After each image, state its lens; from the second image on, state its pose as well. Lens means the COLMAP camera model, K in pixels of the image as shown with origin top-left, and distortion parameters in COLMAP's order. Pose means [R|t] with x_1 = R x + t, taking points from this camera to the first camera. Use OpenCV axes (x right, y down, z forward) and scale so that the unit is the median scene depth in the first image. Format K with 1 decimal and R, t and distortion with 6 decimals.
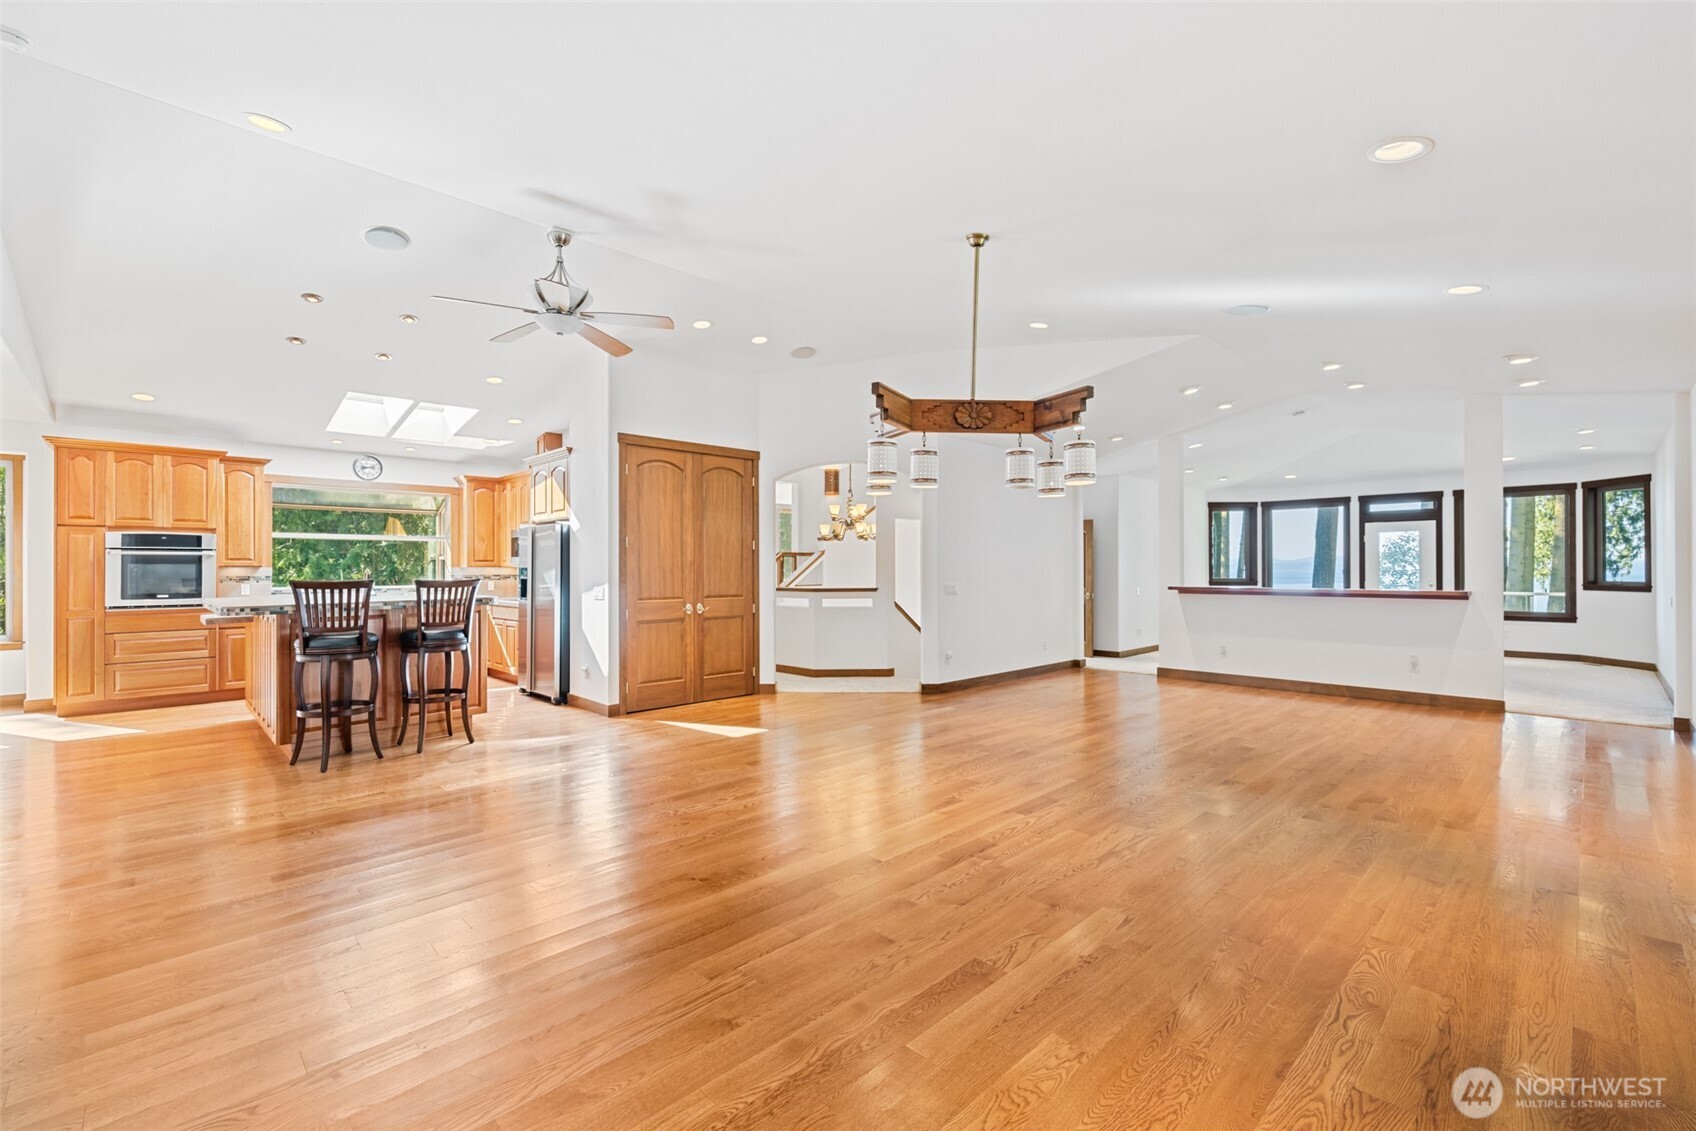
lens RADIAL K [[724.8, 0, 839.3], [0, 724.8, 565.5], [0, 0, 1]] dist [0.003275, 0.000039]
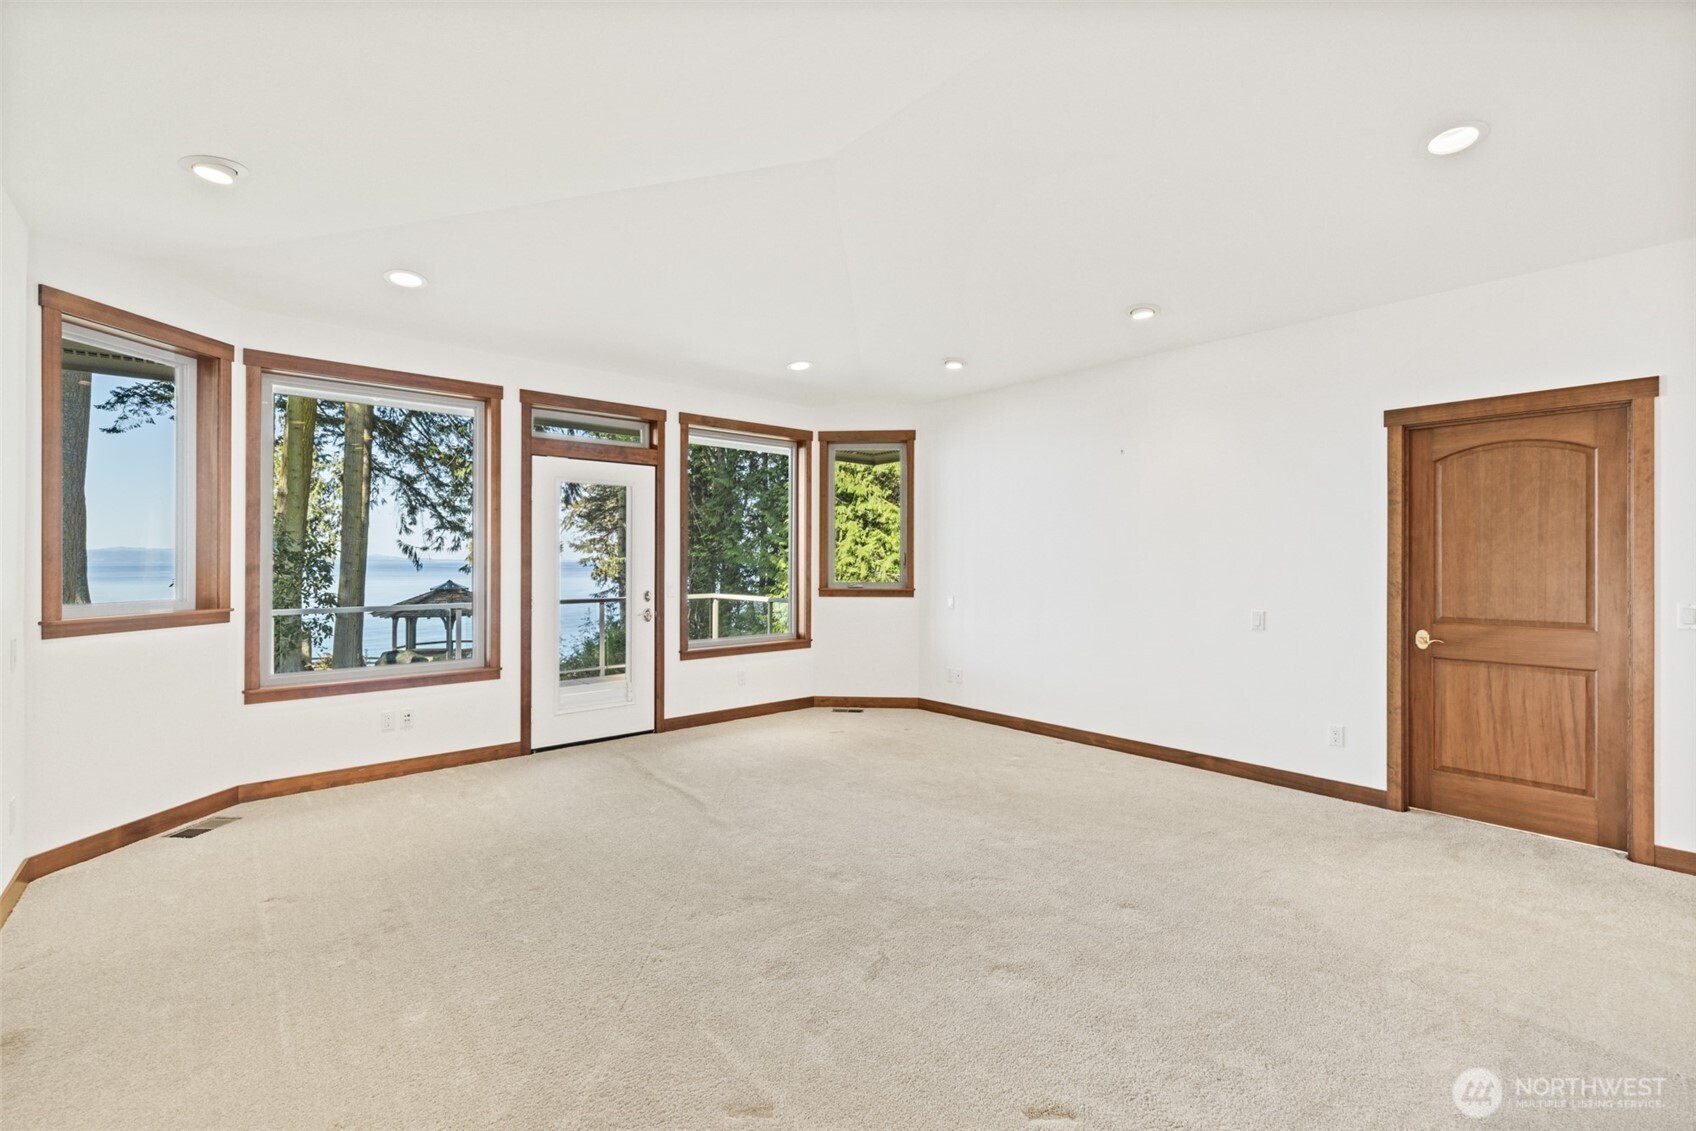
lens RADIAL K [[724.8, 0, 847.8], [0, 724.8, 557.7], [0, 0, 1]] dist [0.003275, 0.000039]
pose [[0.056422, 0.003276, 0.998402, 0.325389], [-0.004866, 0.999984, -0.003006, 0.000424], [-0.998395, -0.004689, 0.056437, 0.814505]]
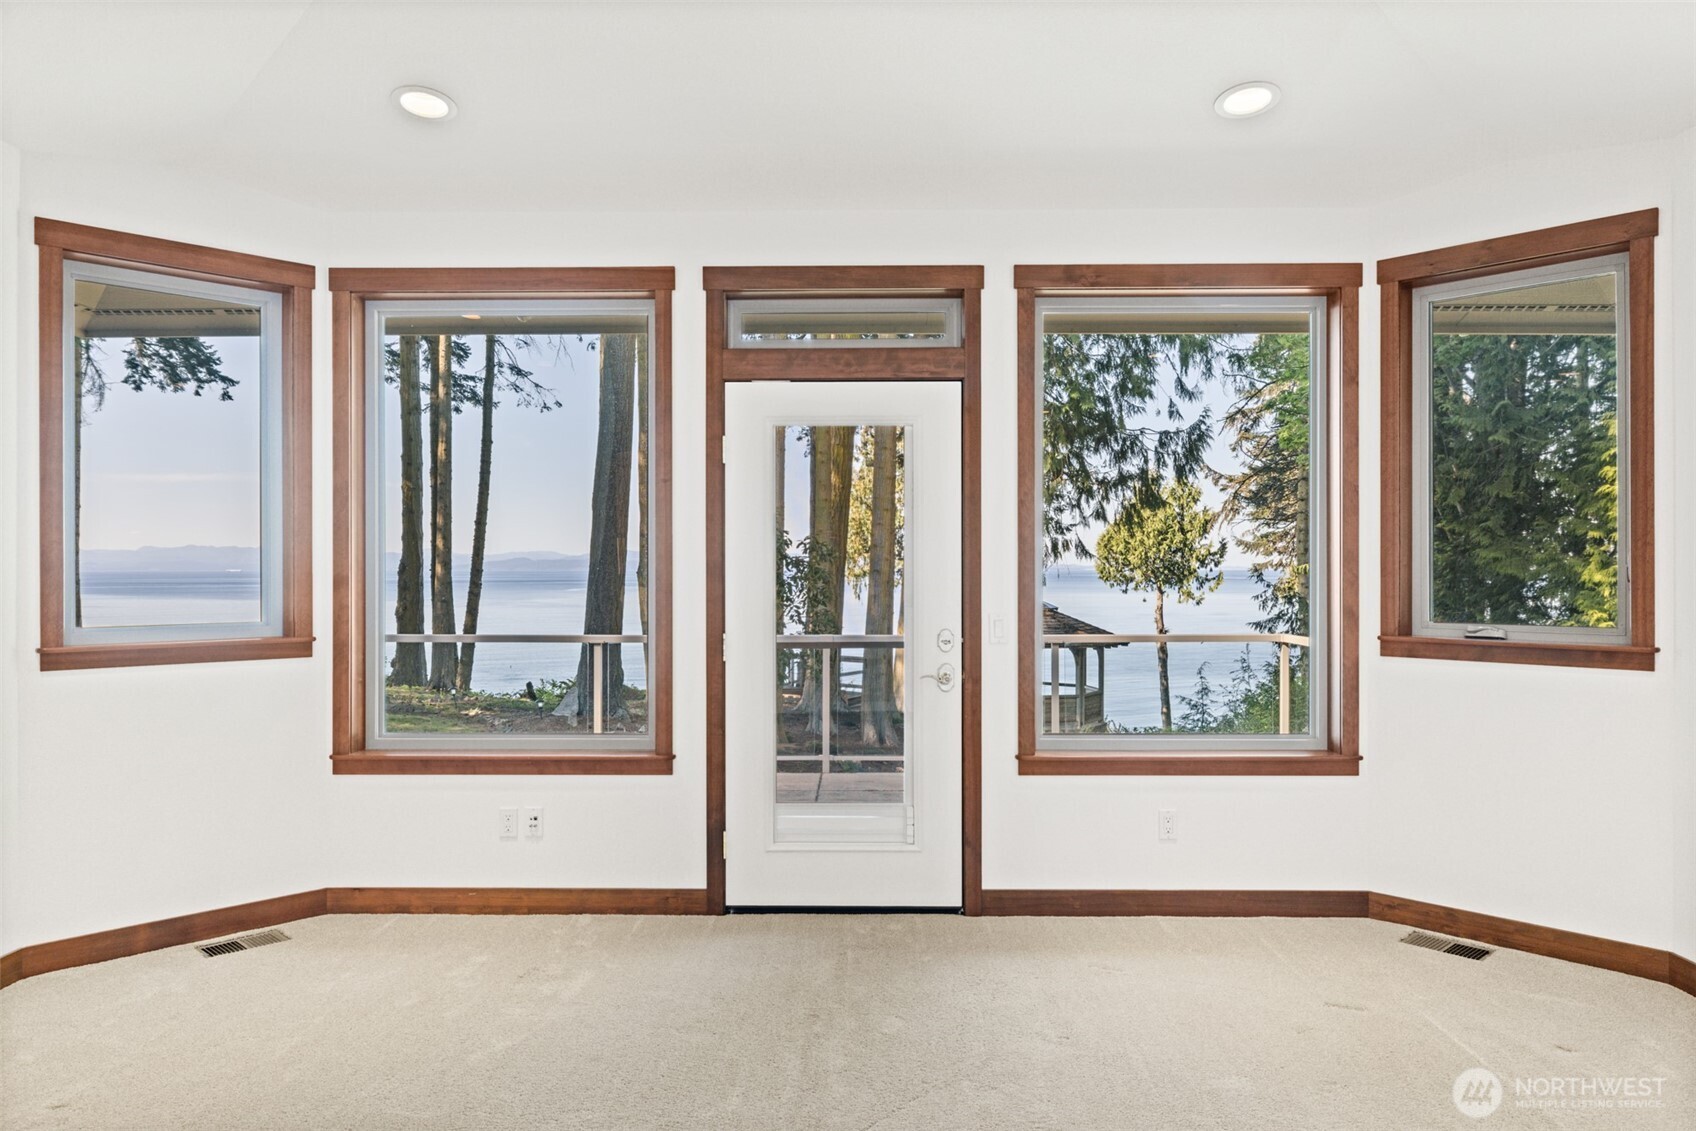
lens RADIAL K [[1116.9, 0, 849.5], [0, 1116.9, 565.3], [0, 0, 1]] dist [-0.004814, 0.002751]
pose [[0.702956, 0.000702, 0.711233, 0.507946], [-0.002799, 0.999994, 0.001779, -0.000515], [-0.711228, -0.003242, 0.702954, 0.736036]]
